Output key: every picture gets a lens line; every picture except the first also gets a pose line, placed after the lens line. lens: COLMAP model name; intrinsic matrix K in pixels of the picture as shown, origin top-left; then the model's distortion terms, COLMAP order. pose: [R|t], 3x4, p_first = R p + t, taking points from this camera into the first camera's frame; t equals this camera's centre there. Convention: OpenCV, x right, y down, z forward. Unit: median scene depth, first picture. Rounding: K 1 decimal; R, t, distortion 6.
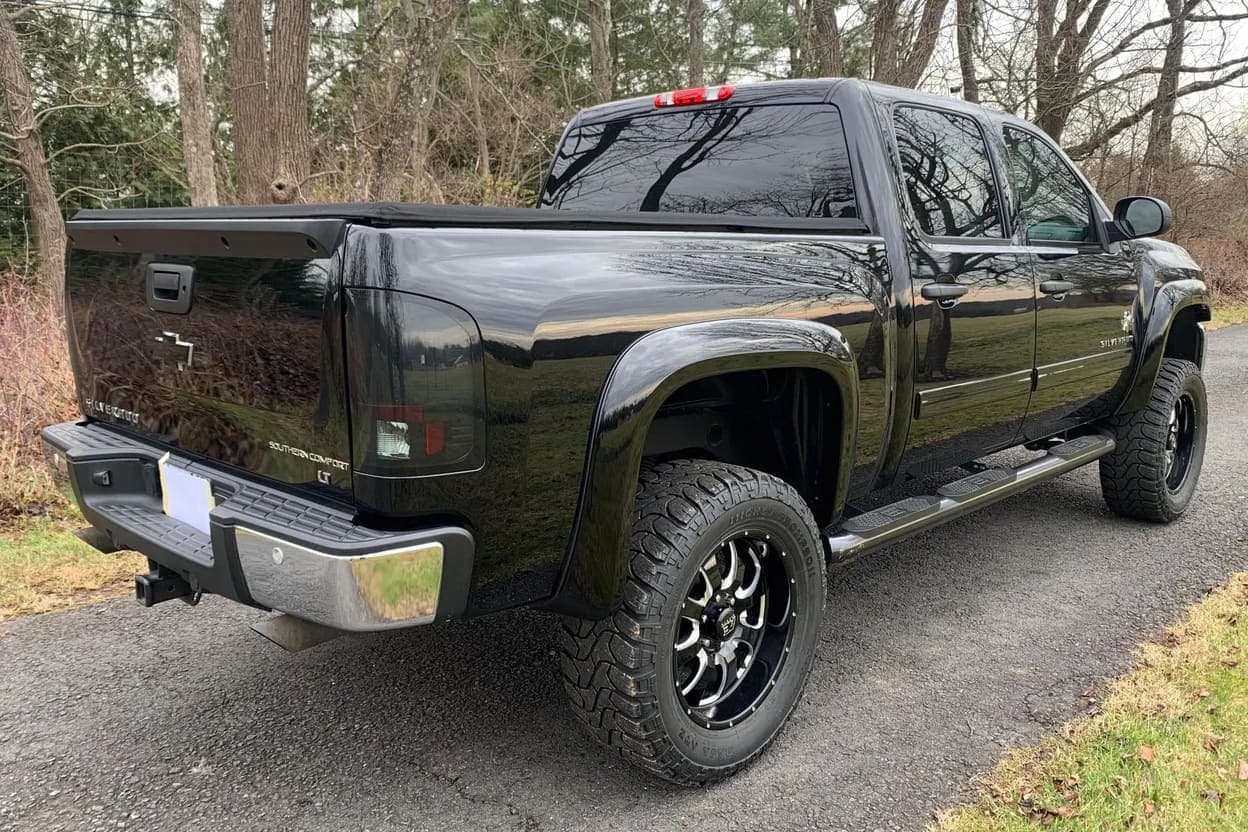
lens RADIAL K [[1049.5, 0, 624.0], [0, 1049.5, 416.0], [0, 0, 1]] dist [0.062692, 0.003690]
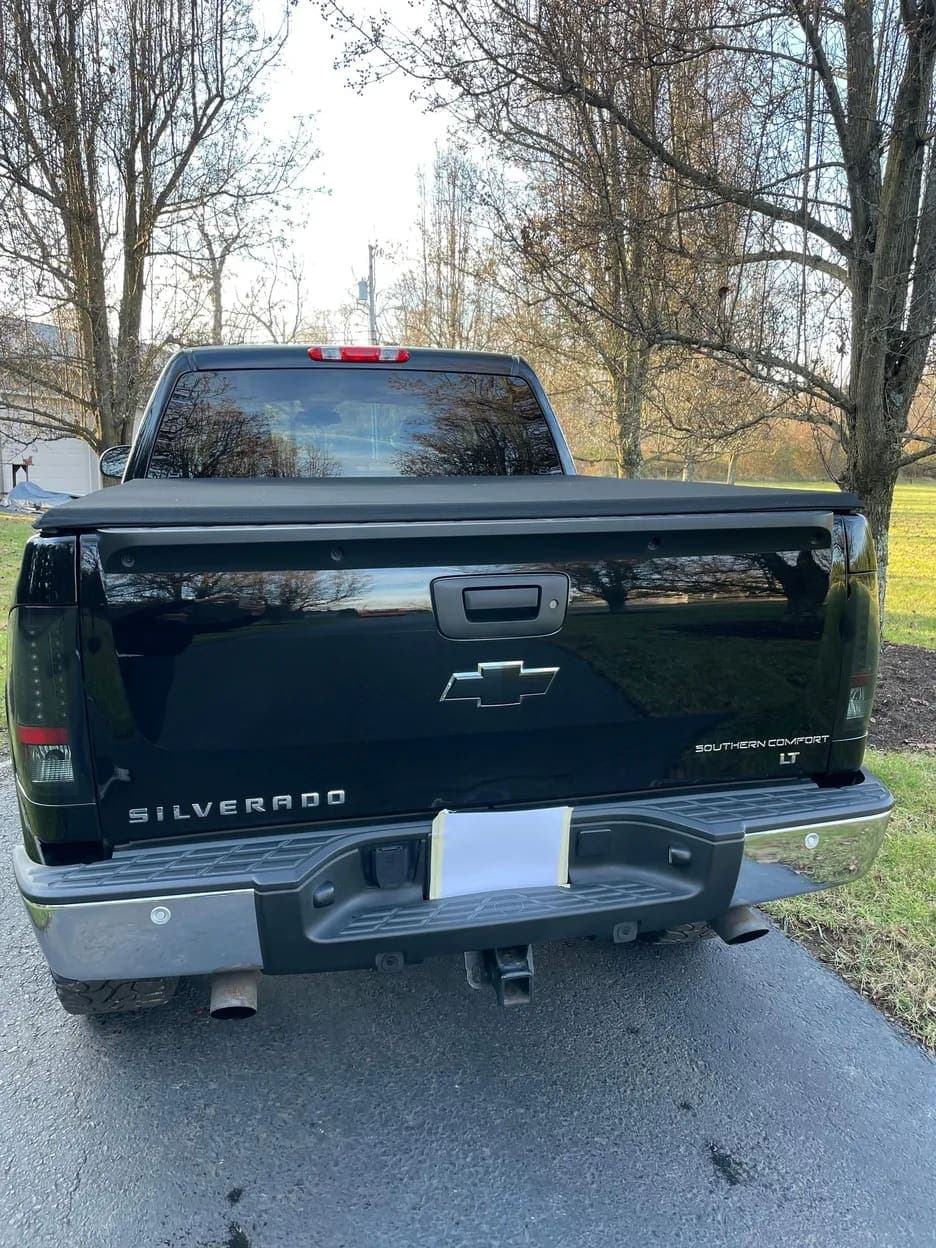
lens RADIAL K [[989.8, 0, 468.0], [0, 989.8, 624.0], [0, 0, 1]] dist [0.070414, -0.116797]
pose [[0.526228, -0.164192, 0.834341, -1.250564], [0.150529, 0.983672, 0.098640, -0.217062], [-0.836914, 0.073685, 0.542351, 0.721241]]
